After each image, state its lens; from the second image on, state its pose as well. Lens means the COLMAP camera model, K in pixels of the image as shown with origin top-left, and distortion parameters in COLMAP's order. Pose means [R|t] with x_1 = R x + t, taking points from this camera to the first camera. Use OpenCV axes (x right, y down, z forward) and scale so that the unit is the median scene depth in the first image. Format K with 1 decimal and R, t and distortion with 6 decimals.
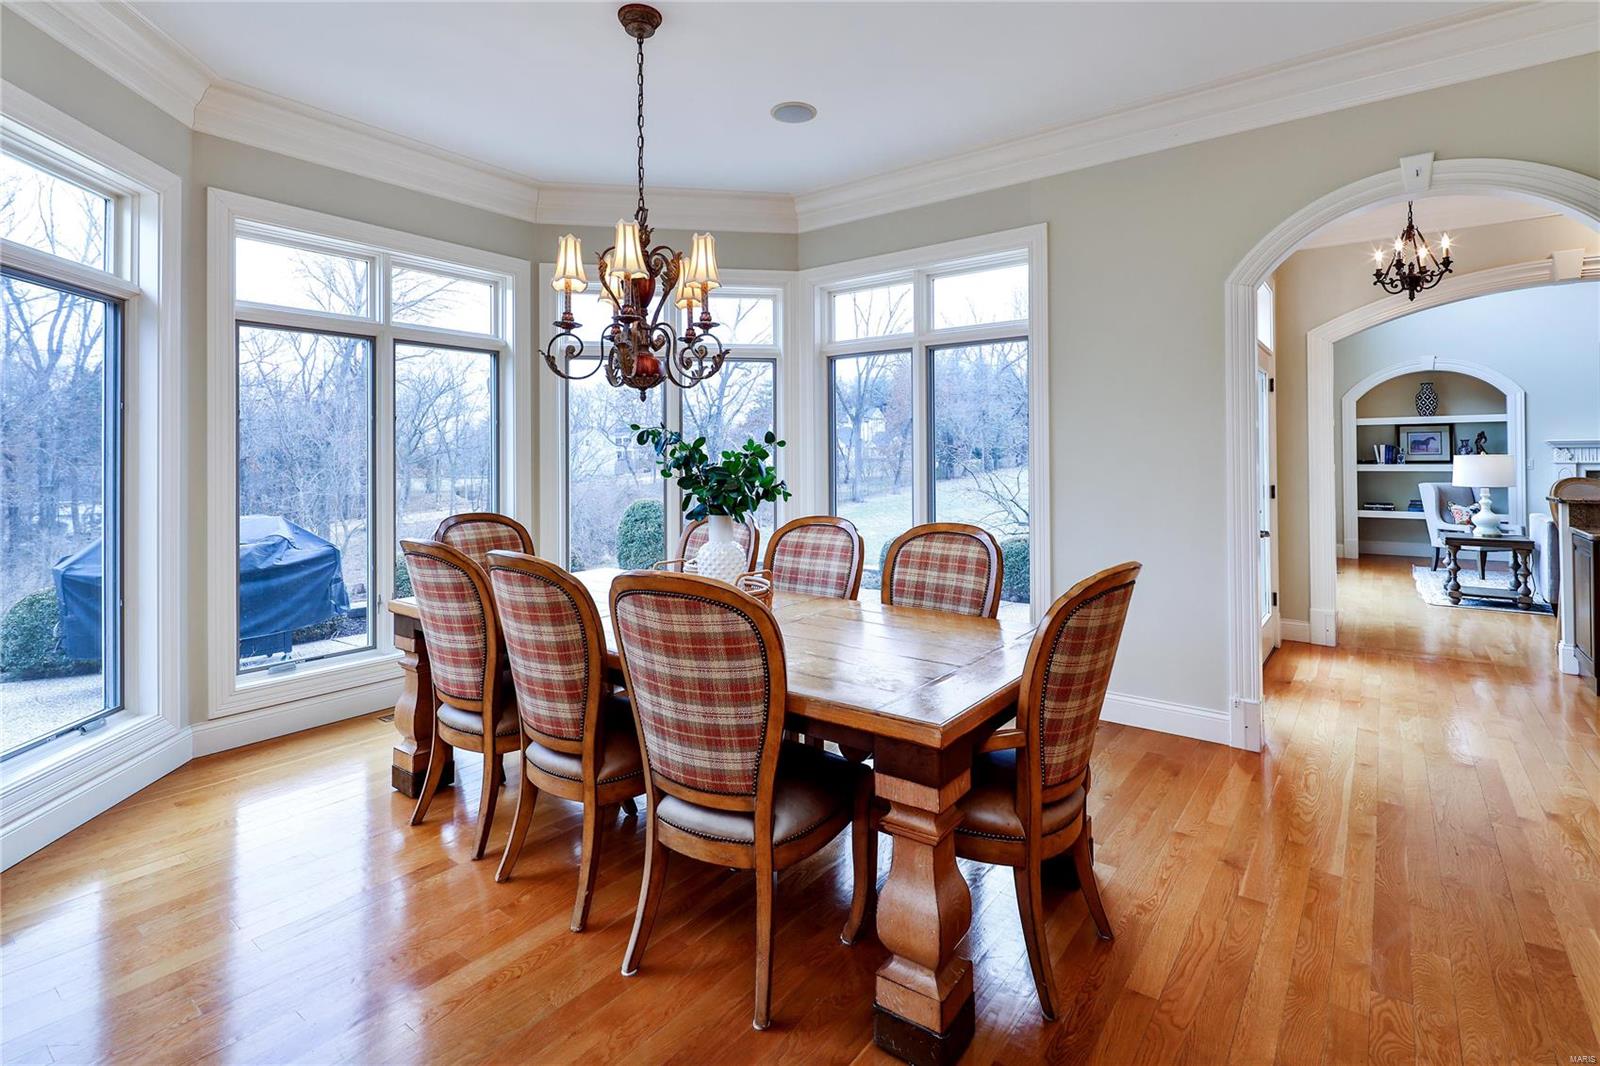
lens RADIAL K [[767.5, 0, 760.8], [0, 767.5, 449.7], [0, 0, 1]] dist [0.005144, -0.004968]
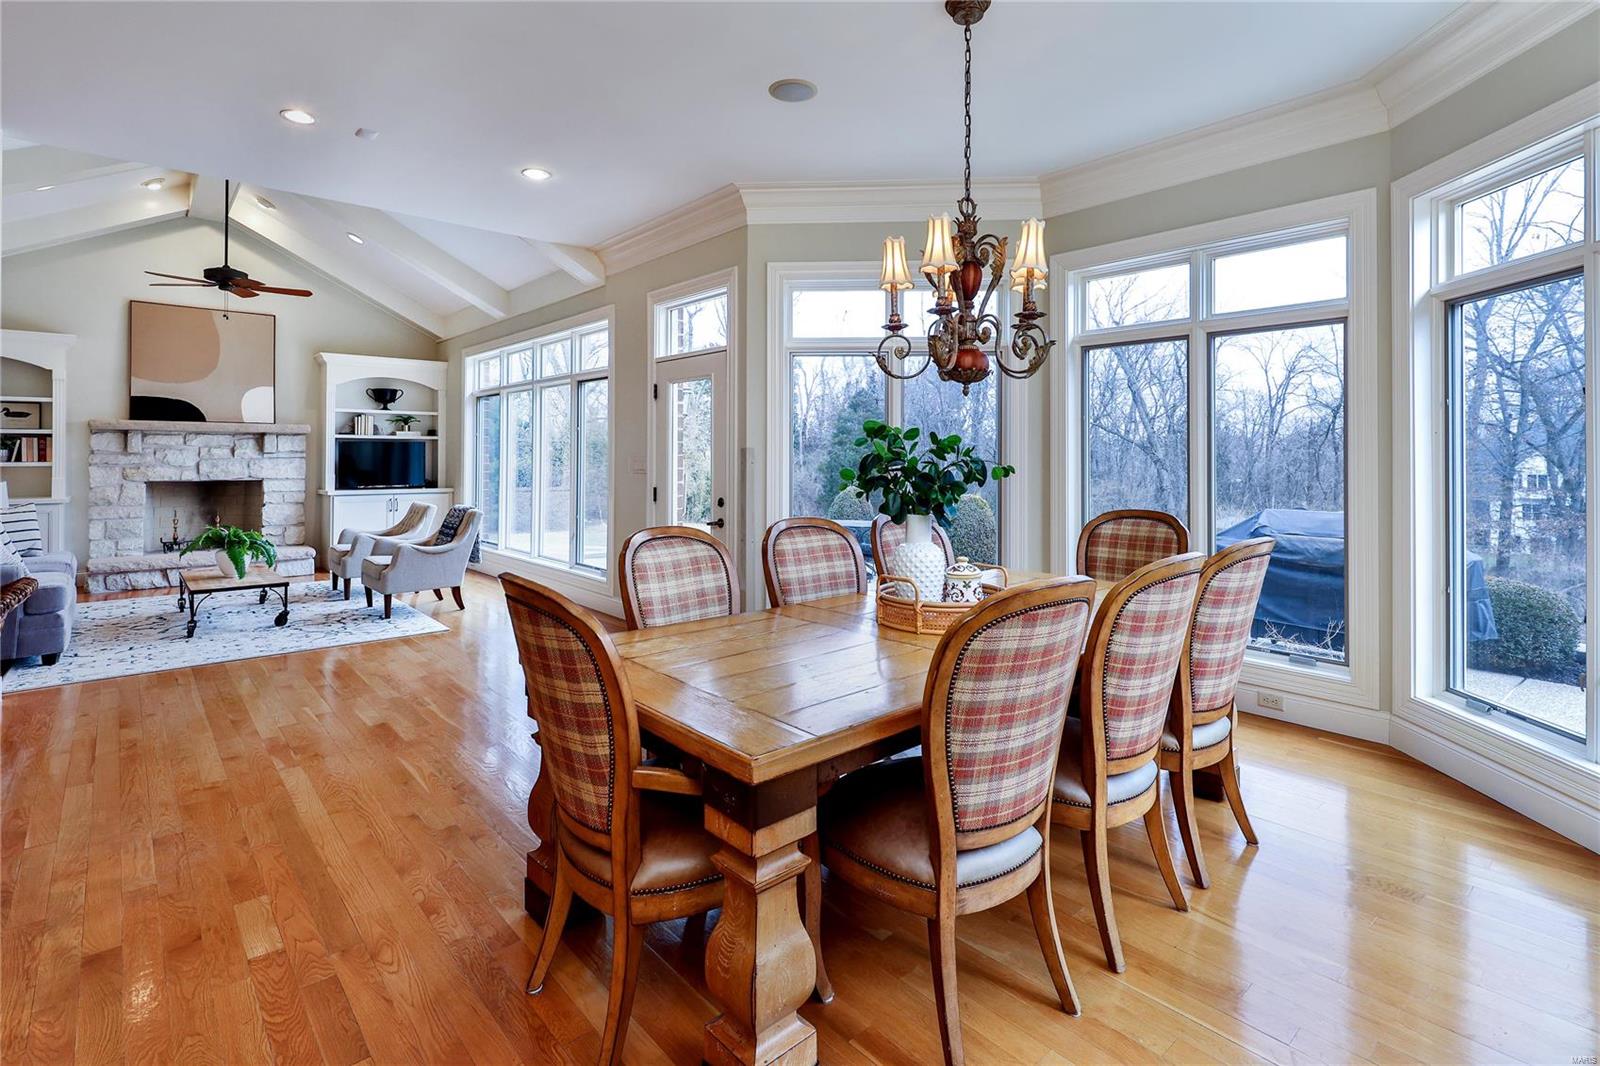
lens RADIAL K [[767.5, 0, 821.9], [0, 767.5, 453.0], [0, 0, 1]] dist [0.005144, -0.004968]
pose [[-0.153086, 0.000809, -0.988213, 0.384216], [0.008241, 0.999966, -0.000458, 0.003904], [0.988179, -0.008214, -0.153087, 0.435855]]
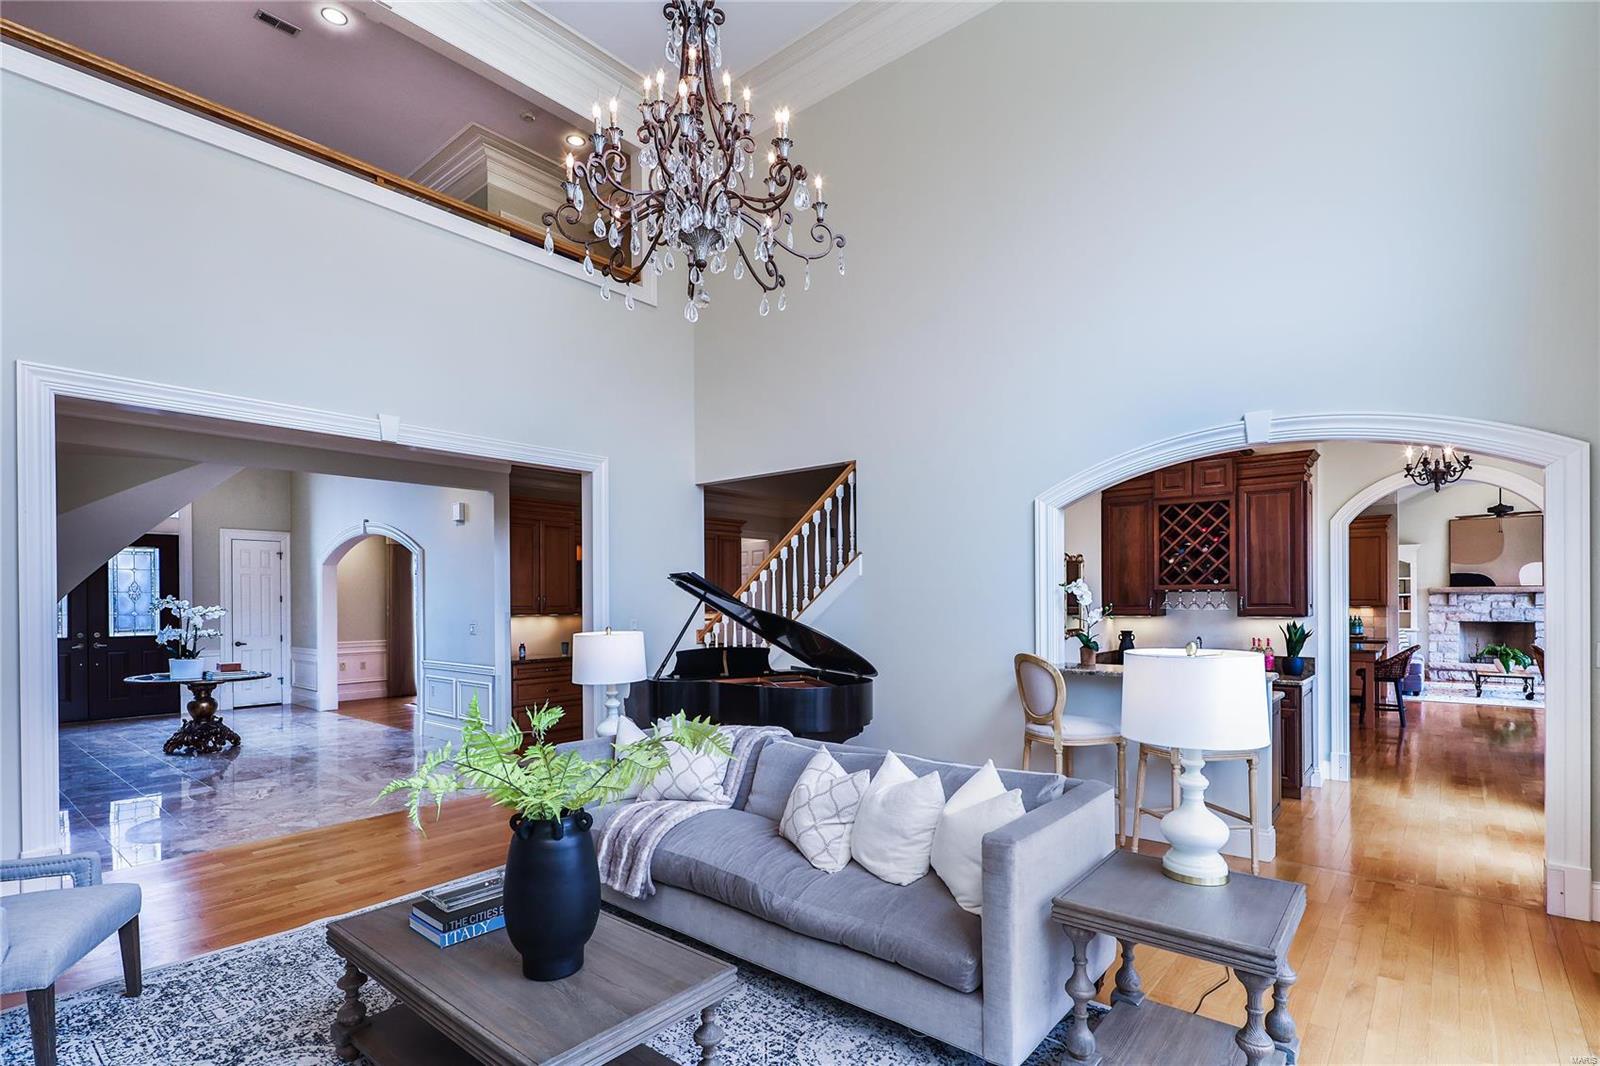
lens RADIAL K [[767.5, 0, 771.4], [0, 767.5, 599.0], [0, 0, 1]] dist [0.005144, -0.004968]
pose [[-0.998839, 0.012001, 0.046655, 1.131073], [0.011423, 0.999855, -0.012643, -0.016681], [-0.046800, -0.012096, -0.998831, 1.382297]]
